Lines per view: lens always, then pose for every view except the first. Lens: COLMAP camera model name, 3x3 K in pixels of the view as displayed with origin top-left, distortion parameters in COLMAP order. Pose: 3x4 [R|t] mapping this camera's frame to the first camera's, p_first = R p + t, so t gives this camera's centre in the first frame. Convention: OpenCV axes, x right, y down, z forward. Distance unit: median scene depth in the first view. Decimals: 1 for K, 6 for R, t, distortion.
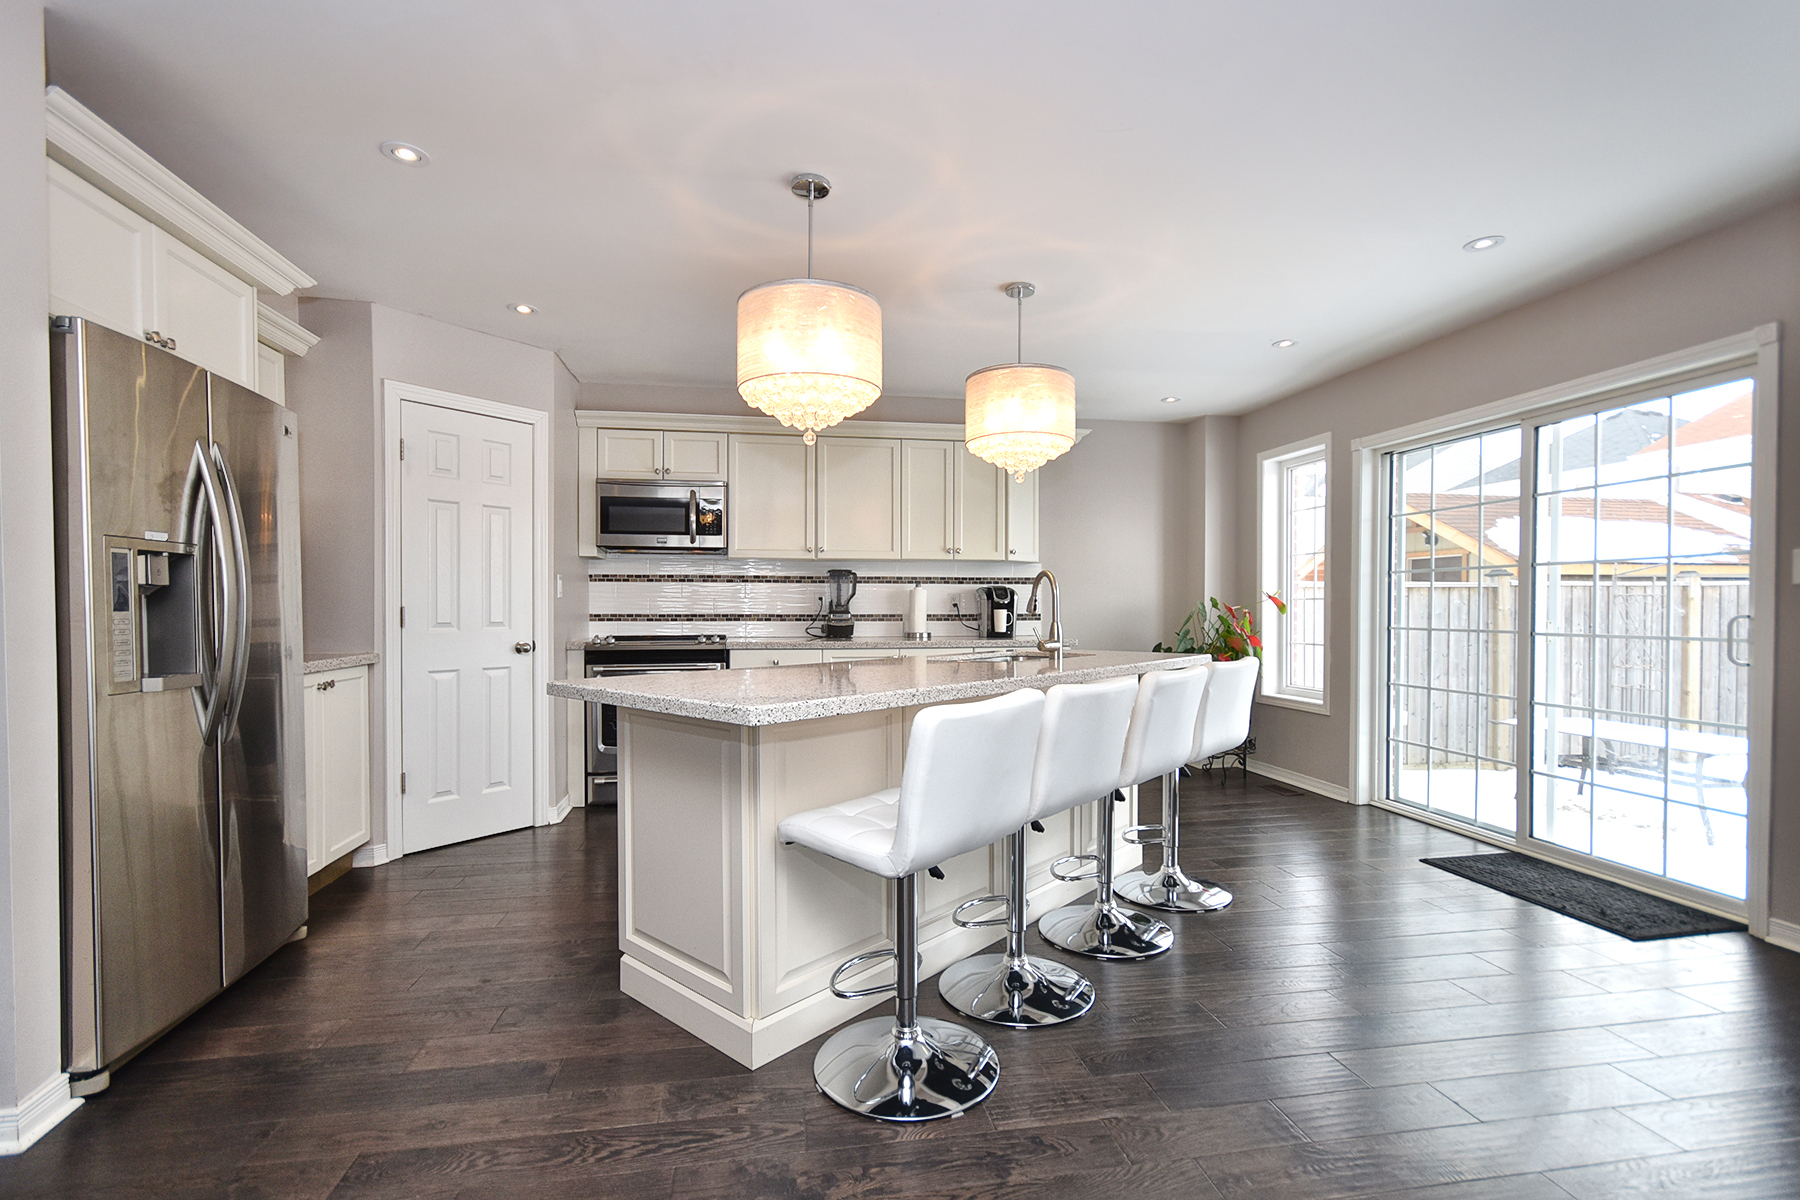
lens RADIAL K [[820.0, 0, 897.1], [0, 820.0, 609.4], [0, 0, 1]] dist [0.002341, 0.000032]
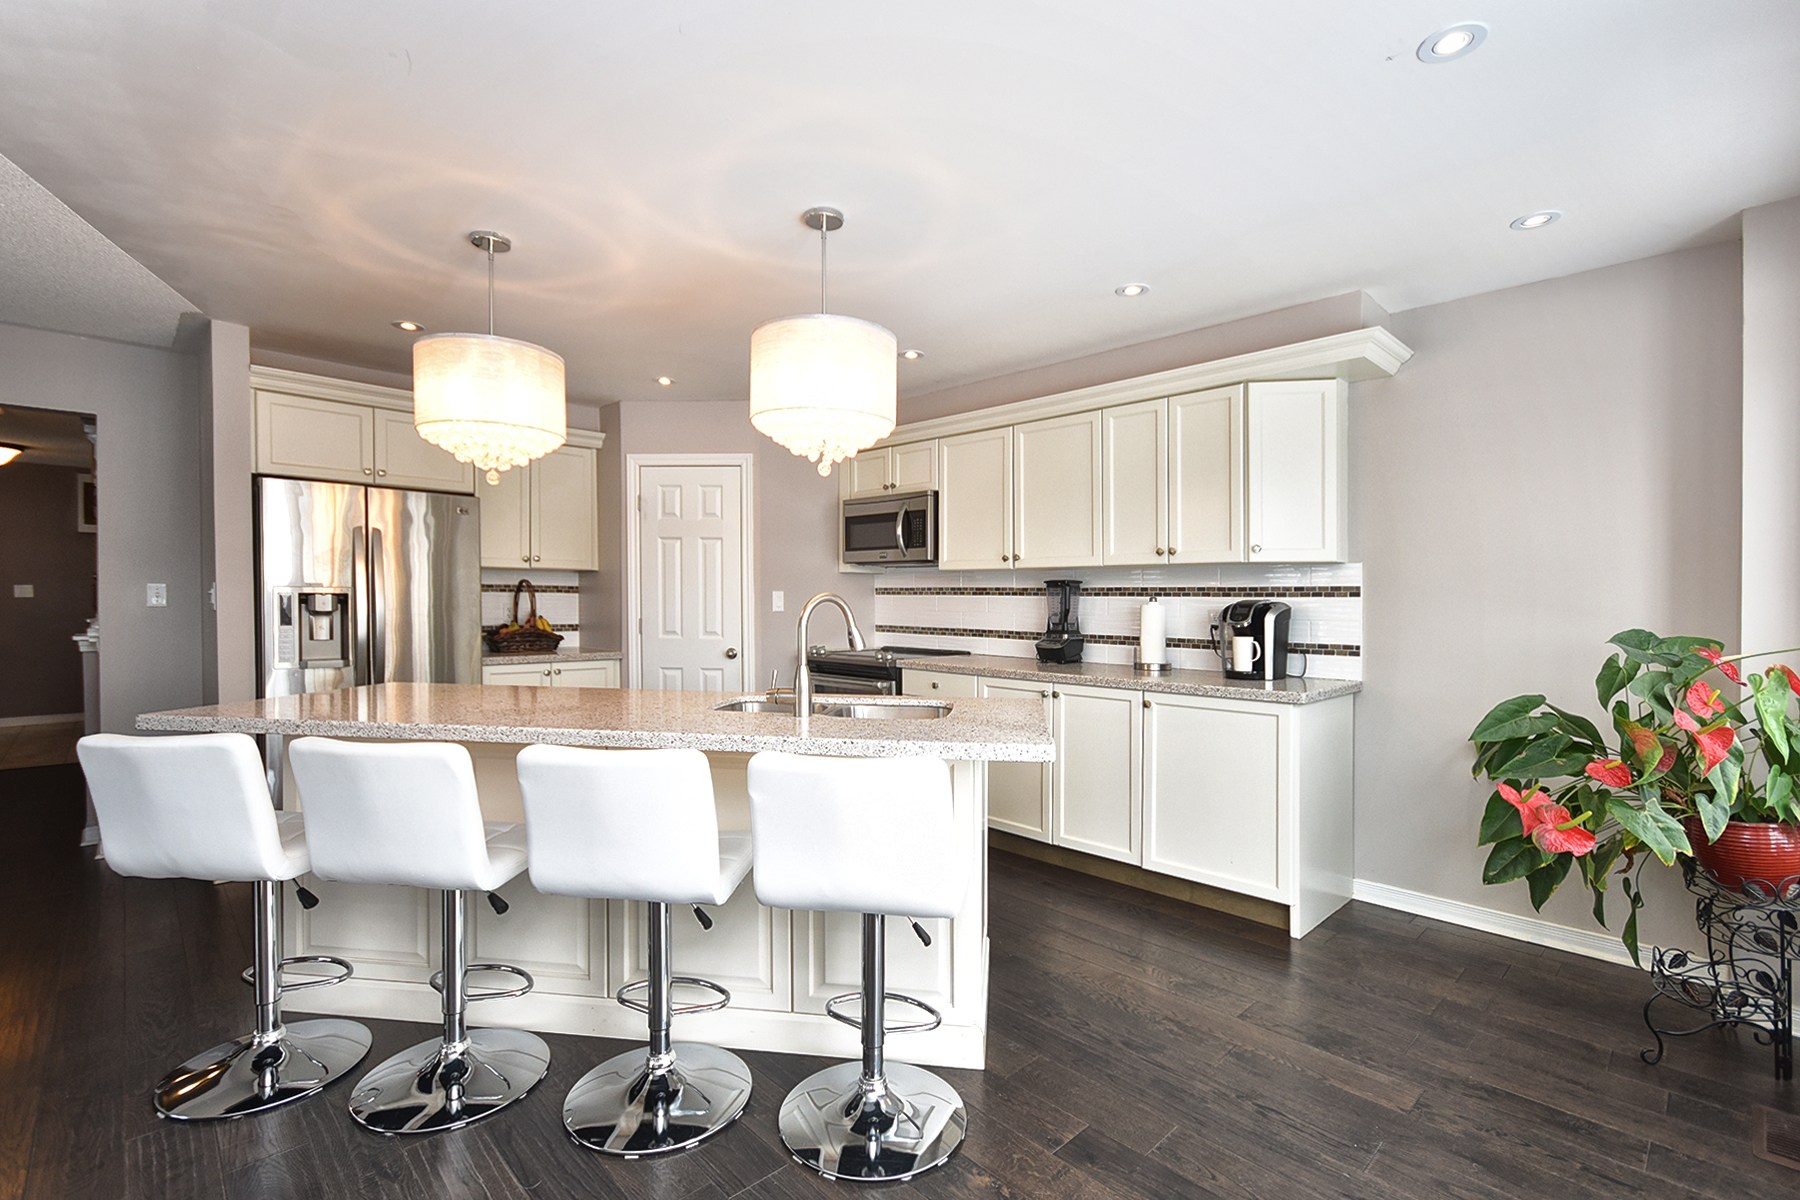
lens RADIAL K [[820.0, 0, 901.2], [0, 820.0, 597.6], [0, 0, 1]] dist [0.002341, 0.000032]
pose [[0.566126, 0.004256, -0.824308, 0.514368], [-0.010684, 0.999941, -0.002175, -0.026880], [0.824249, 0.010038, 0.566138, 0.400579]]
